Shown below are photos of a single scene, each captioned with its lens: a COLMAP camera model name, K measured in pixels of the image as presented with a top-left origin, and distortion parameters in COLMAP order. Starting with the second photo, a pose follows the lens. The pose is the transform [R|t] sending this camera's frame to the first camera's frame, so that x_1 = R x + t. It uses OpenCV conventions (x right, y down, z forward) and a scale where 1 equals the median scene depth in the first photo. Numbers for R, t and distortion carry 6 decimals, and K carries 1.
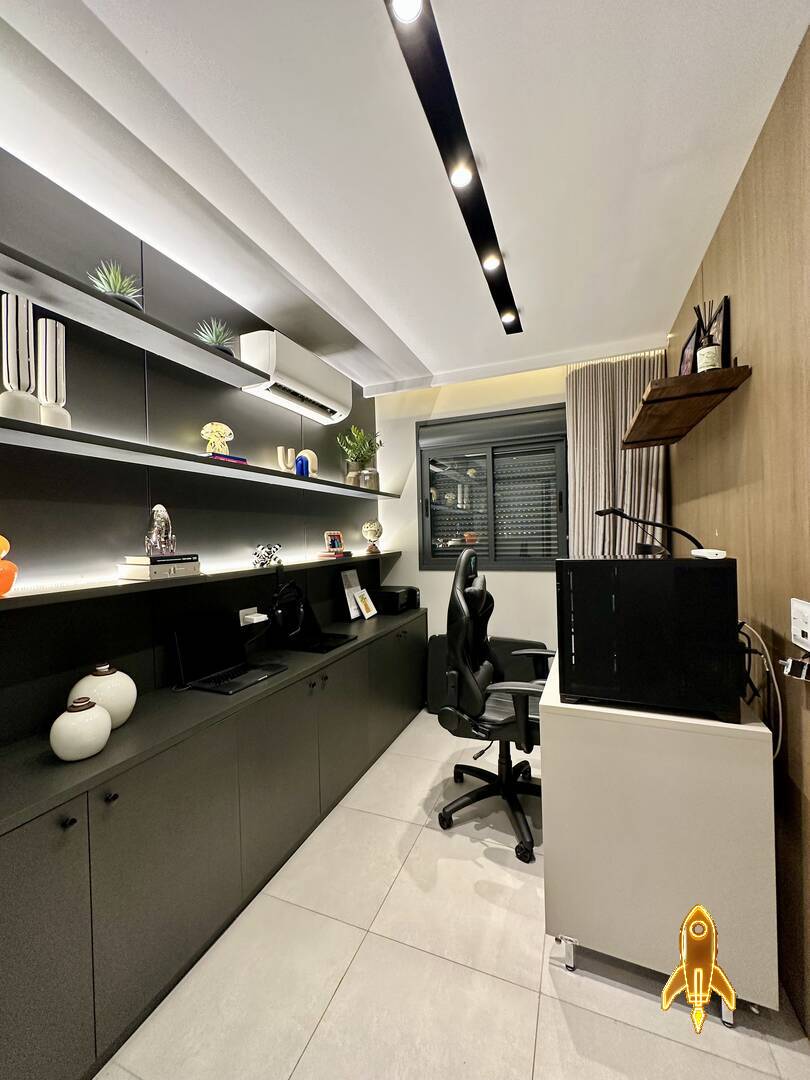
lens RADIAL K [[430.2, 0, 405.0], [0, 430.2, 540.0], [0, 0, 1]] dist [-0.000251, 0.000089]
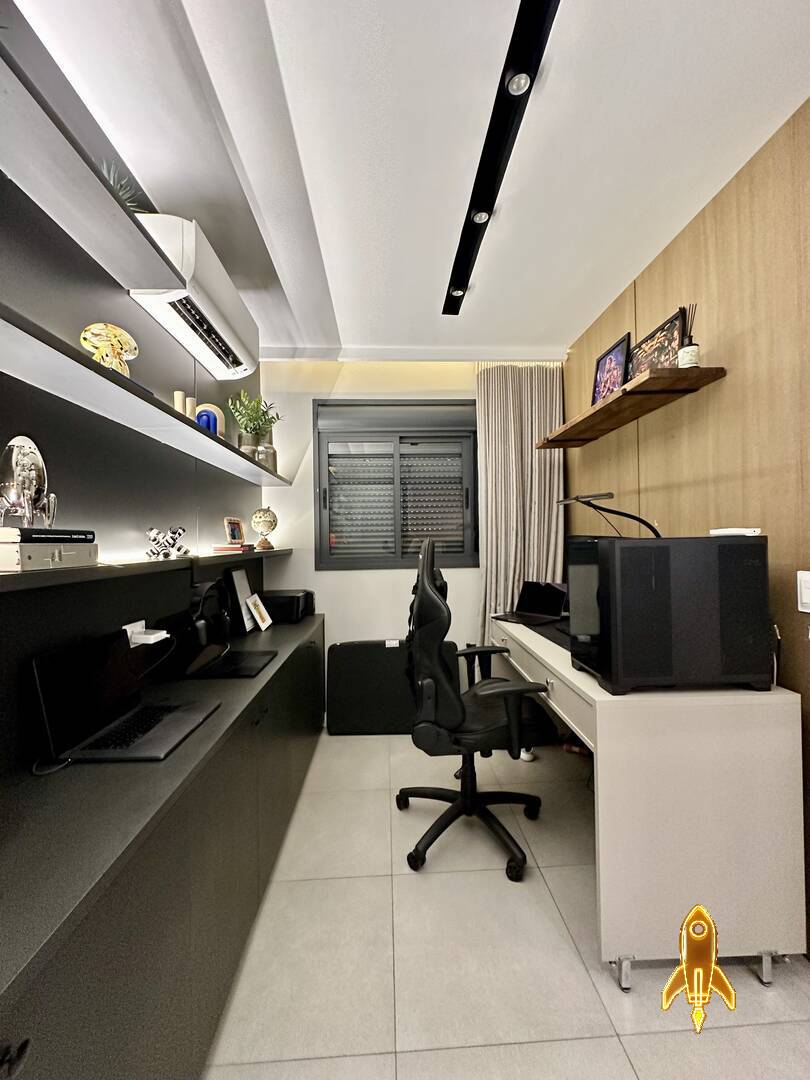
lens RADIAL K [[430.2, 0, 405.0], [0, 430.2, 540.0], [0, 0, 1]] dist [-0.000251, 0.000089]
pose [[0.906465, 0.013328, 0.422070, -0.232565], [-0.004474, 0.999749, -0.021960, 0.038456], [-0.422257, 0.018018, 0.906297, 0.193110]]
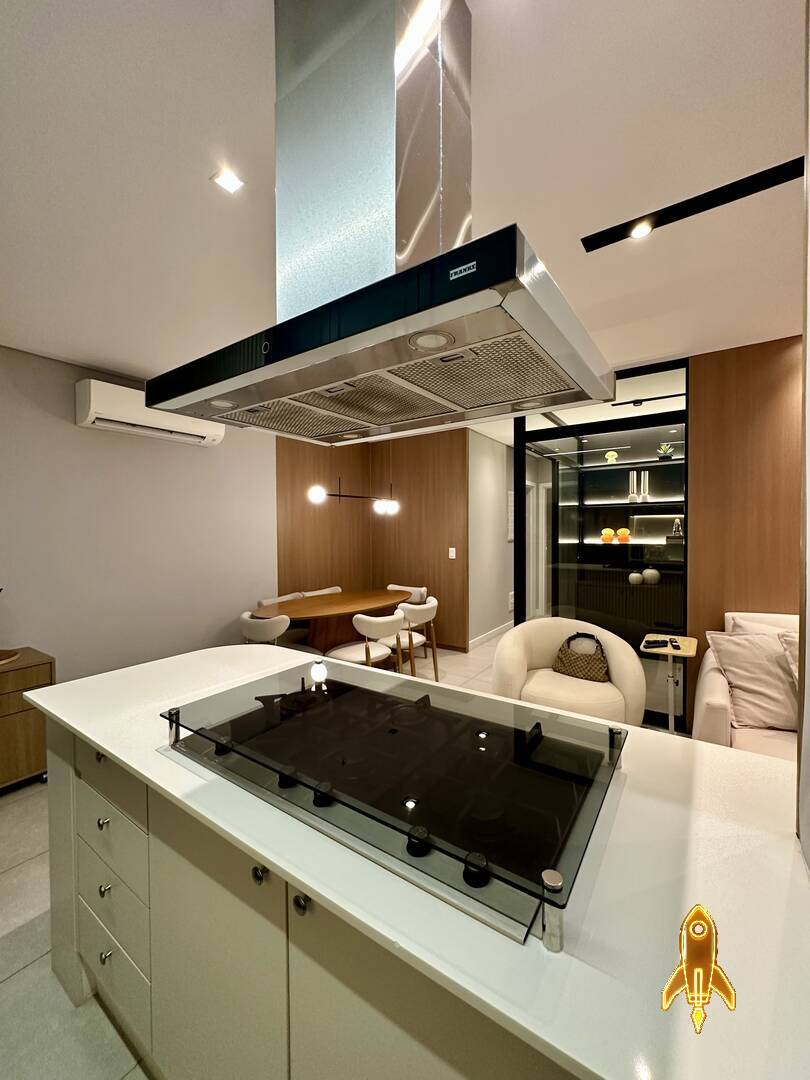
lens RADIAL K [[430.2, 0, 405.0], [0, 430.2, 540.0], [0, 0, 1]] dist [-0.000251, 0.000089]
pose [[-0.215119, 0.052101, -0.975197, 1.756781], [0.003998, 0.998614, 0.052470, -0.067149], [0.976580, 0.007389, -0.215029, -0.110477]]
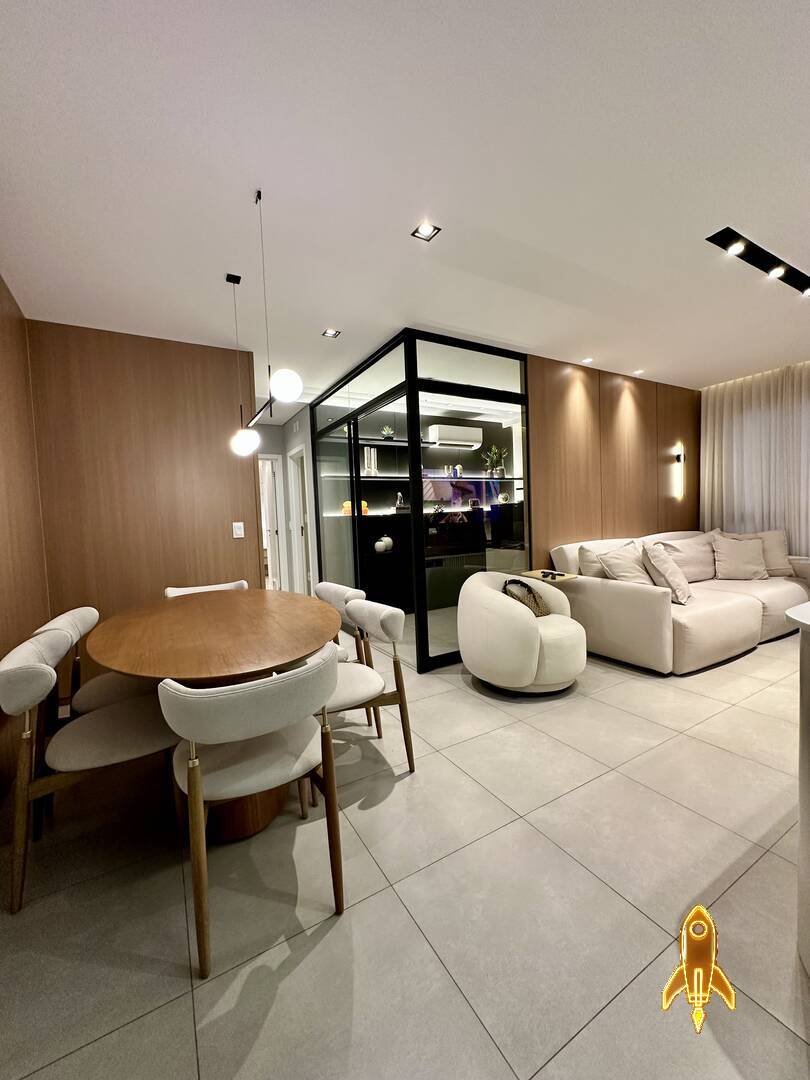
lens RADIAL K [[430.2, 0, 405.0], [0, 430.2, 540.0], [0, 0, 1]] dist [-0.000251, 0.000089]
pose [[0.793431, 0.025114, -0.608141, 1.009945], [0.014794, 0.998058, 0.060517, 0.057860], [0.608480, -0.057013, 0.791519, -1.105103]]
